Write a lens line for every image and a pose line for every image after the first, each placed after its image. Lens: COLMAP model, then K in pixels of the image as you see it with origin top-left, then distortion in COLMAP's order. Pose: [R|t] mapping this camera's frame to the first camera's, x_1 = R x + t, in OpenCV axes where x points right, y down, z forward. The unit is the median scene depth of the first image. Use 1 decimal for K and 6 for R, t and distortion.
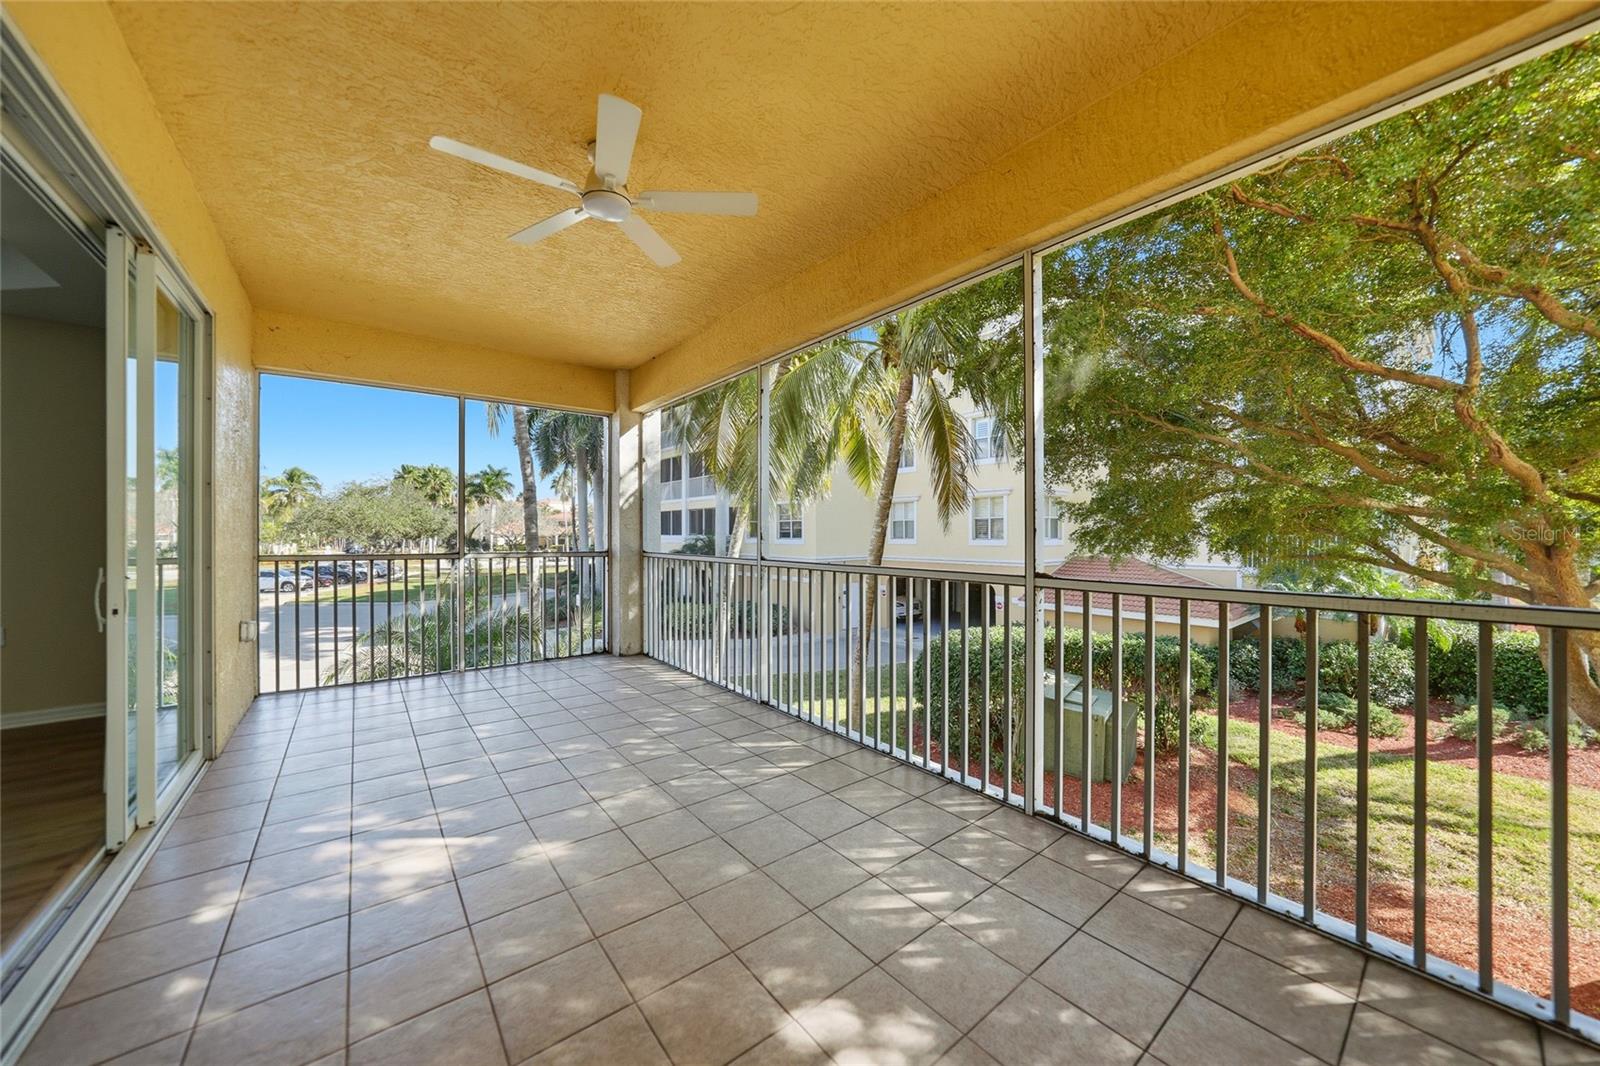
lens RADIAL K [[572.4, 0, 803.7], [0, 572.4, 535.1], [0, 0, 1]] dist [-0.028921, 0.007237]
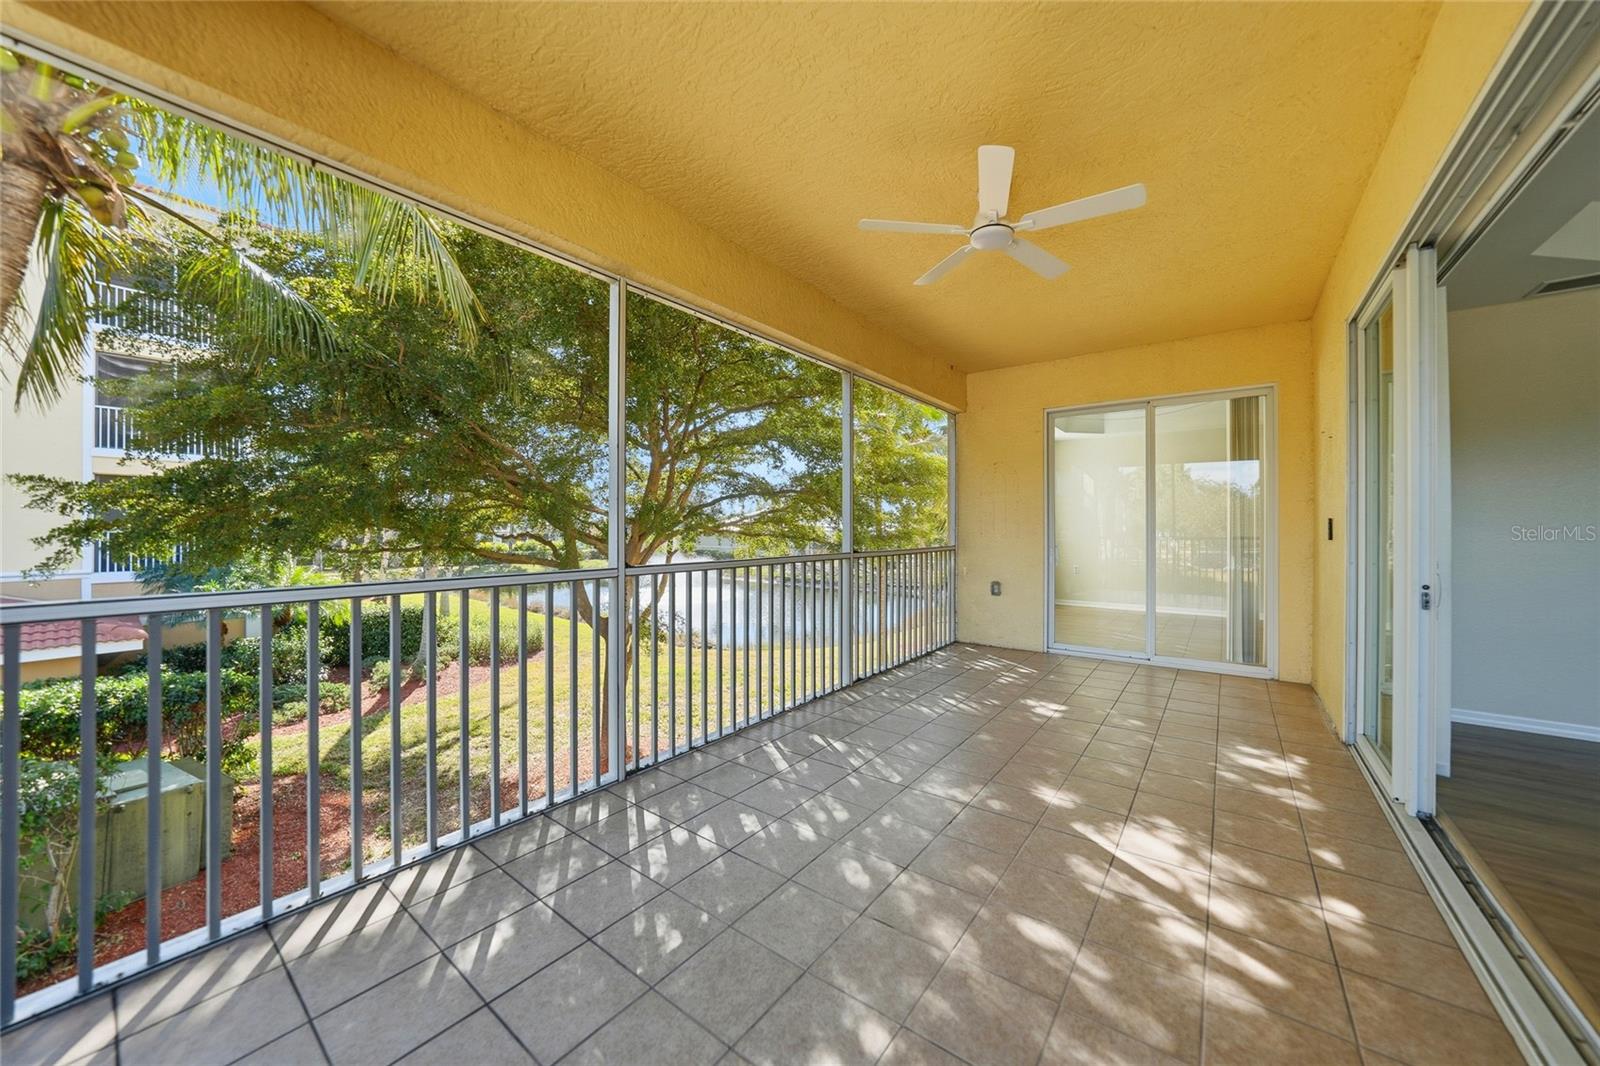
lens RADIAL K [[572.4, 0, 803.7], [0, 572.4, 535.1], [0, 0, 1]] dist [-0.028921, 0.007237]
pose [[-0.252395, -0.014971, 0.967509, -1.198448], [0.004324, 0.999853, 0.016599, -0.010144], [-0.967615, 0.008373, -0.252293, 1.471703]]
